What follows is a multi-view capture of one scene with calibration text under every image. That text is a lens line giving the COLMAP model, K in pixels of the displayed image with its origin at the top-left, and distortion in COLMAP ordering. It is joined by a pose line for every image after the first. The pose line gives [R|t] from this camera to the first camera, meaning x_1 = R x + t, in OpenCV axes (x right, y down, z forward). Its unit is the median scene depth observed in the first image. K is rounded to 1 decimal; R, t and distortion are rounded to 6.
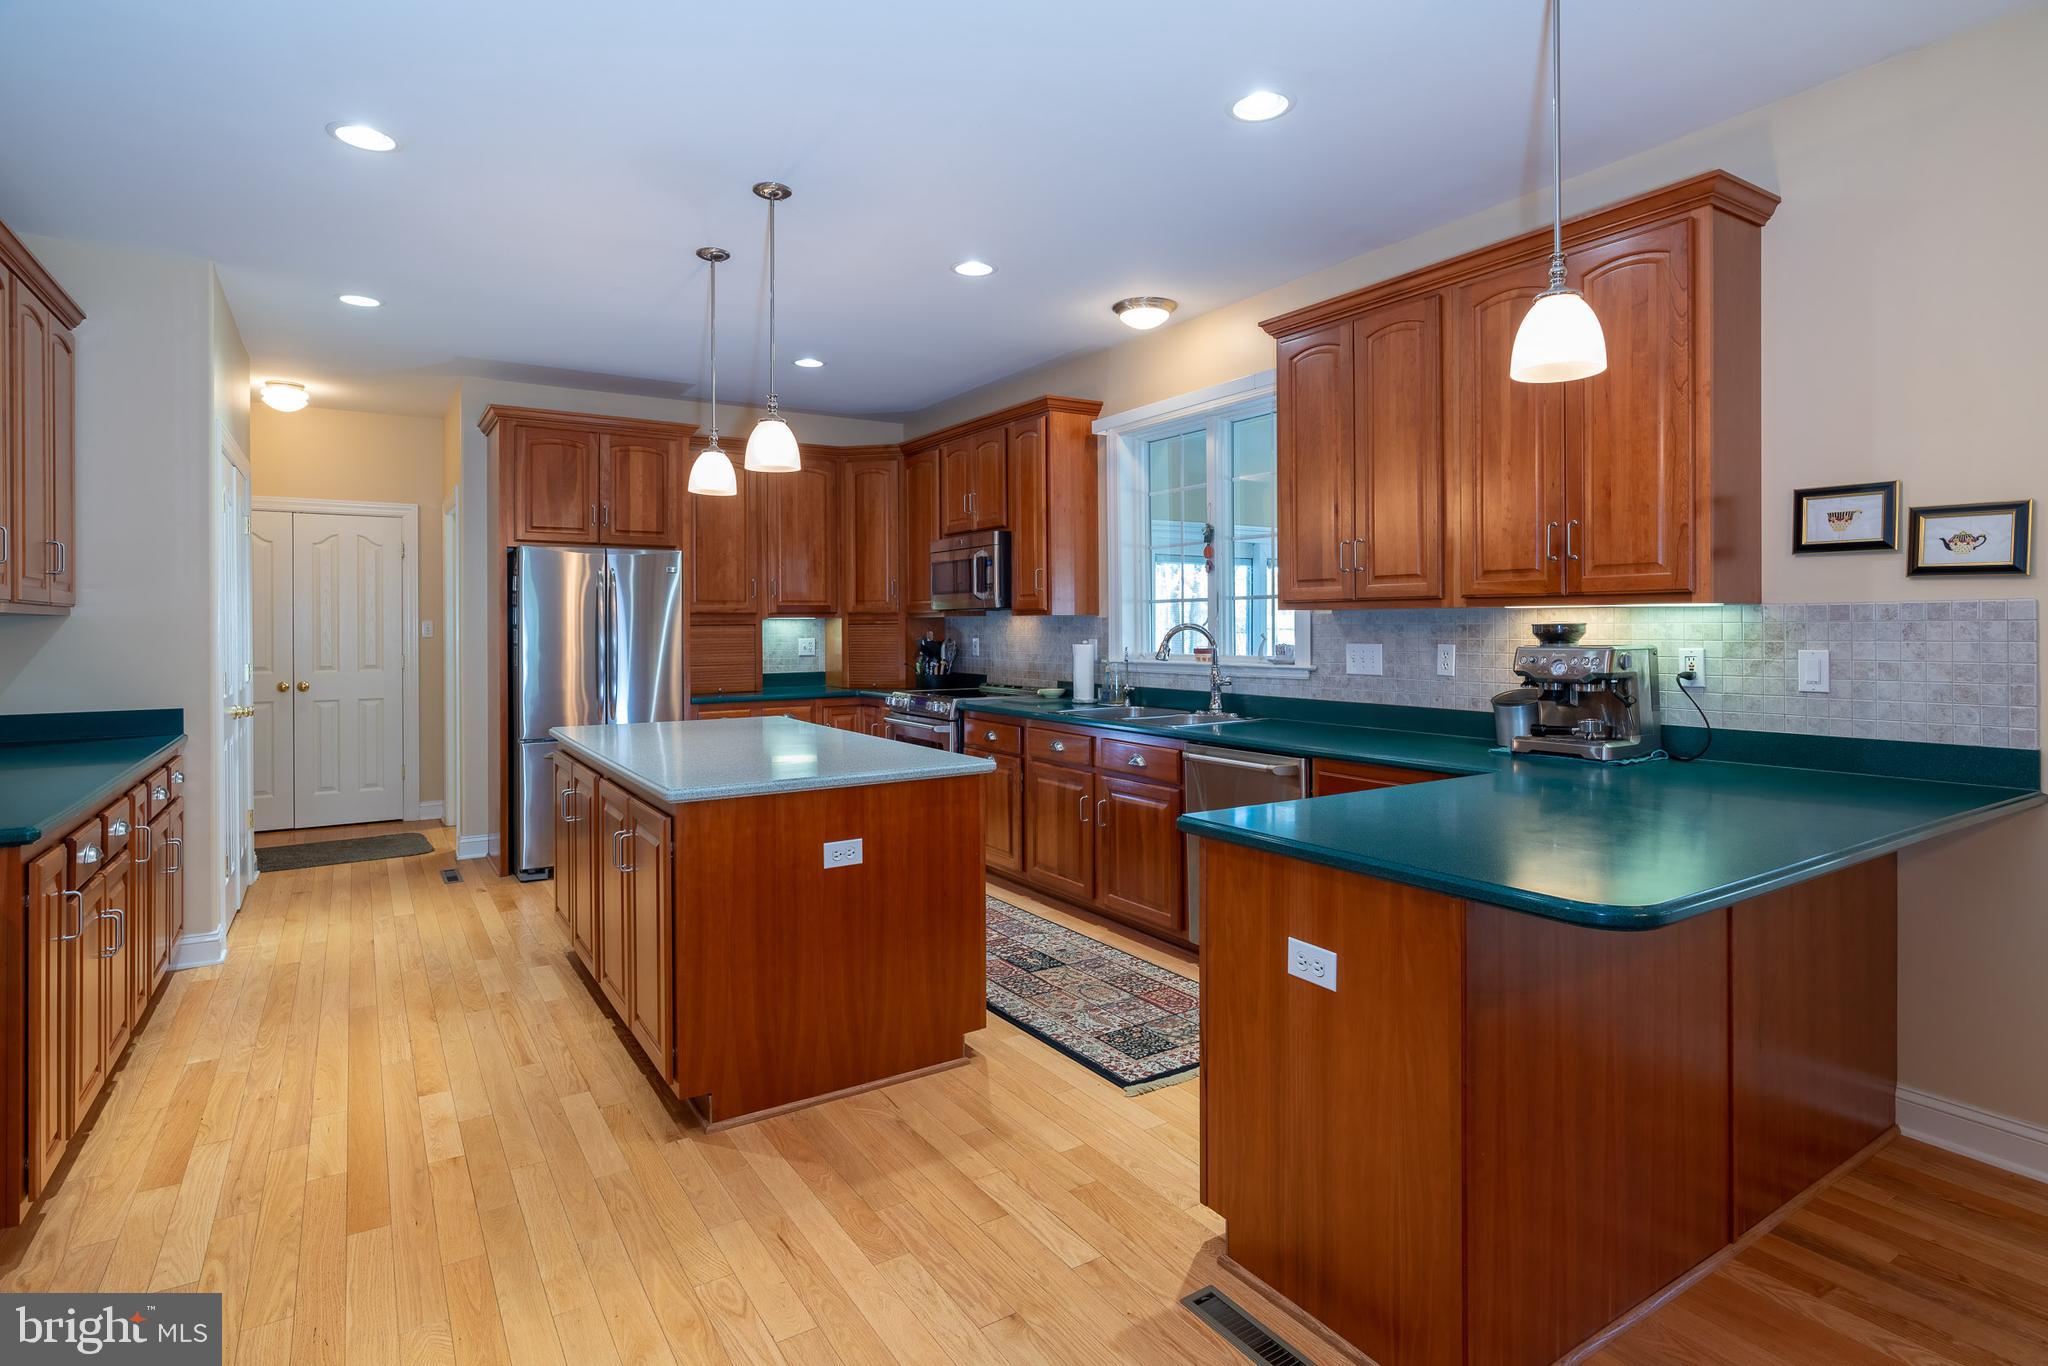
lens RADIAL K [[1037.8, 0, 1035.7], [0, 1037.8, 616.8], [0, 0, 1]] dist [-0.007335, 0.002548]
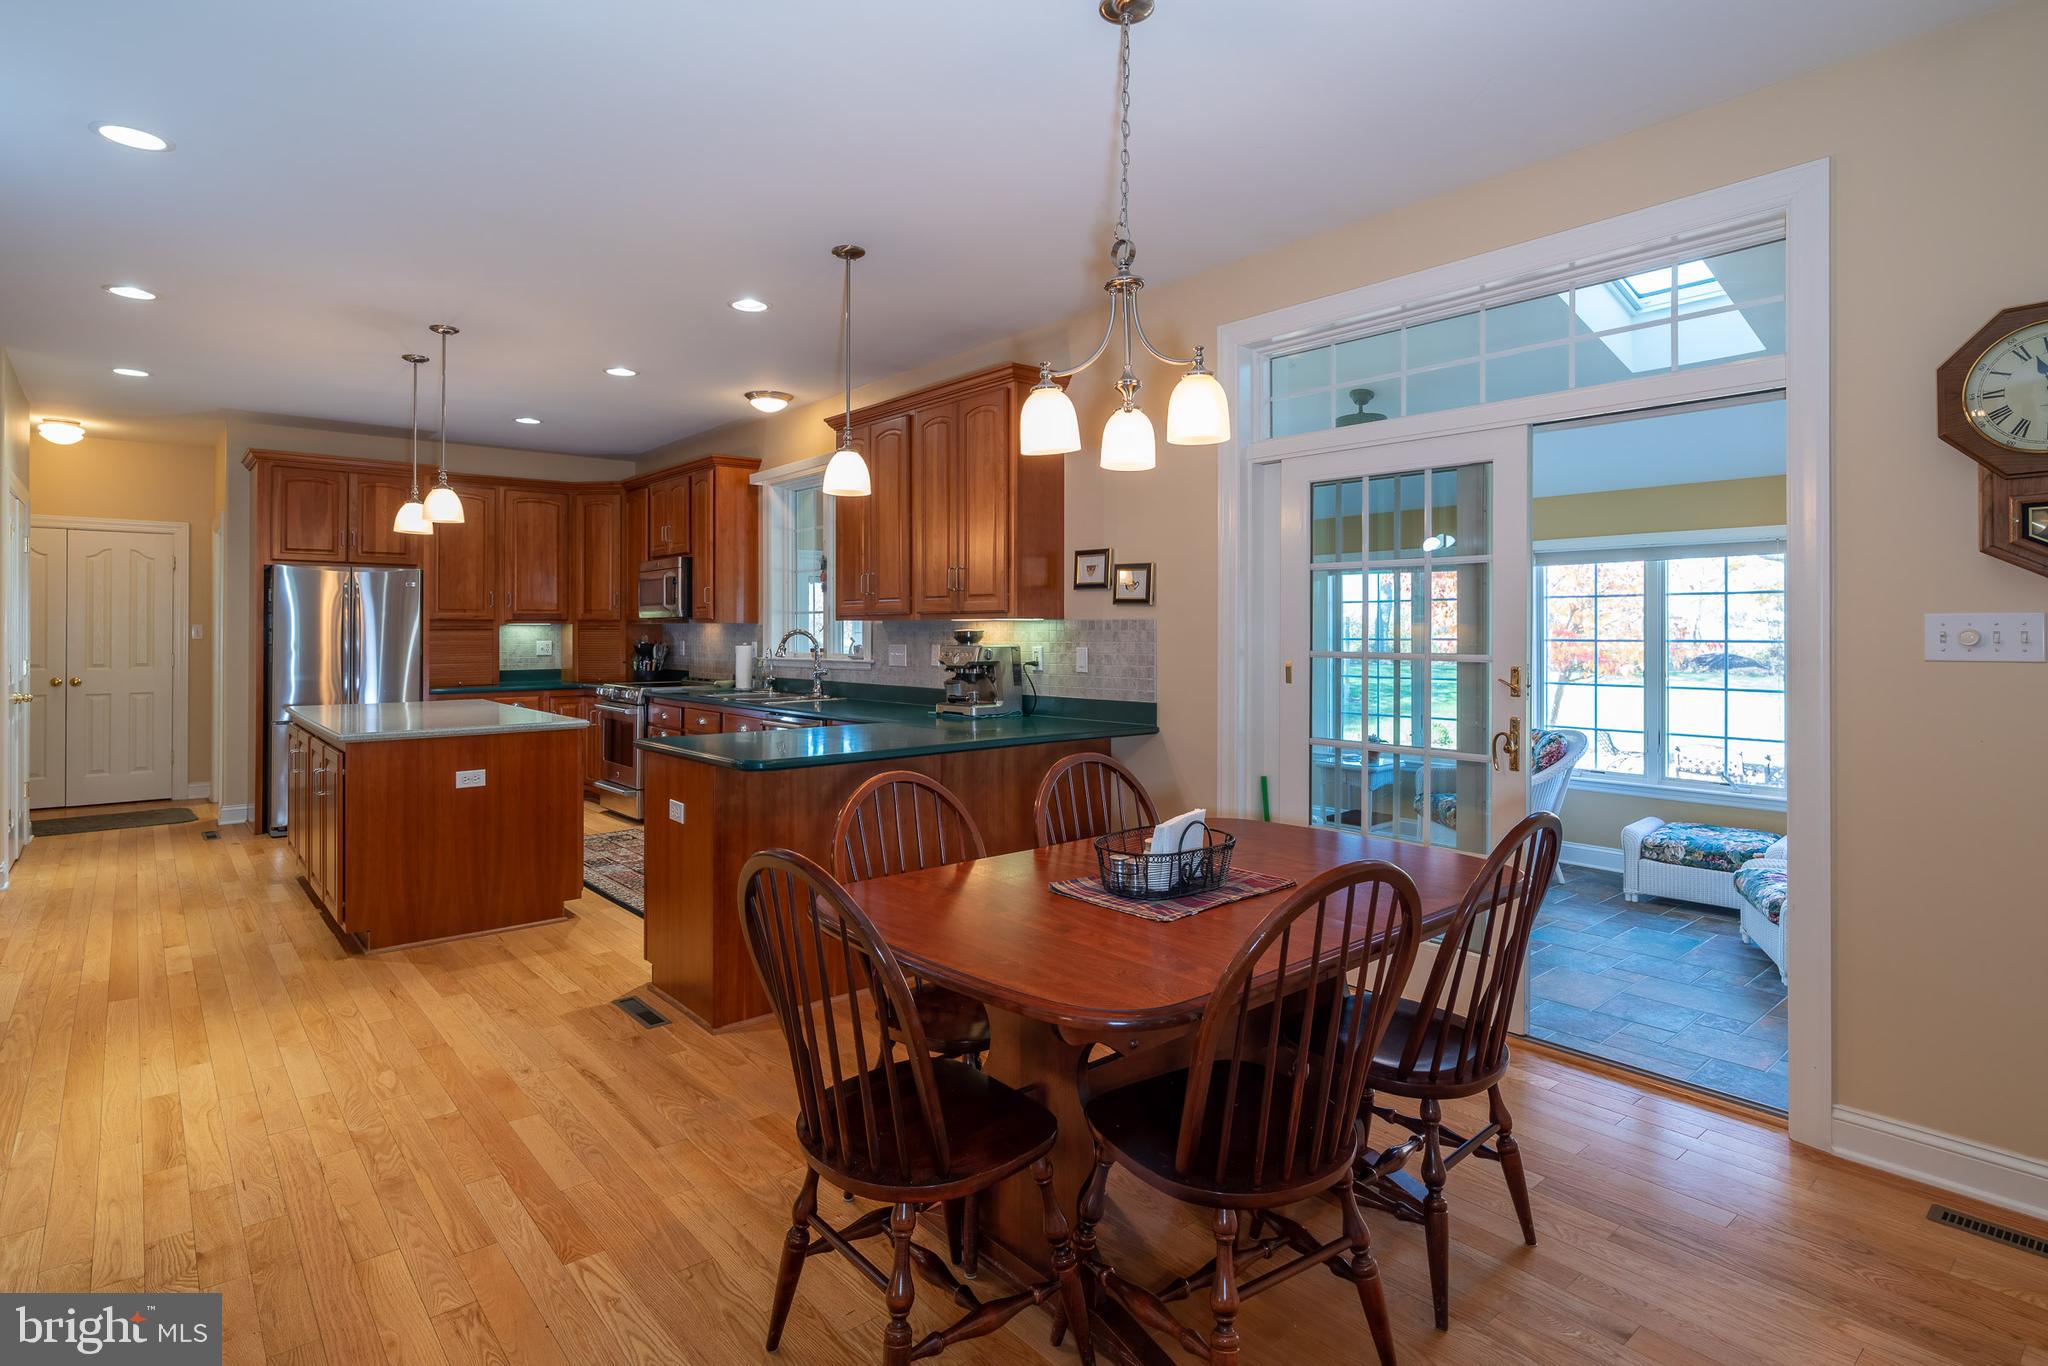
lens RADIAL K [[1037.8, 0, 1028.8], [0, 1037.8, 614.5], [0, 0, 1]] dist [-0.007335, 0.002548]
pose [[0.991304, 0.006400, 0.131436, 0.292355], [-0.005327, 0.999950, -0.008508, -0.004091], [-0.131484, 0.007733, 0.991288, -0.427171]]
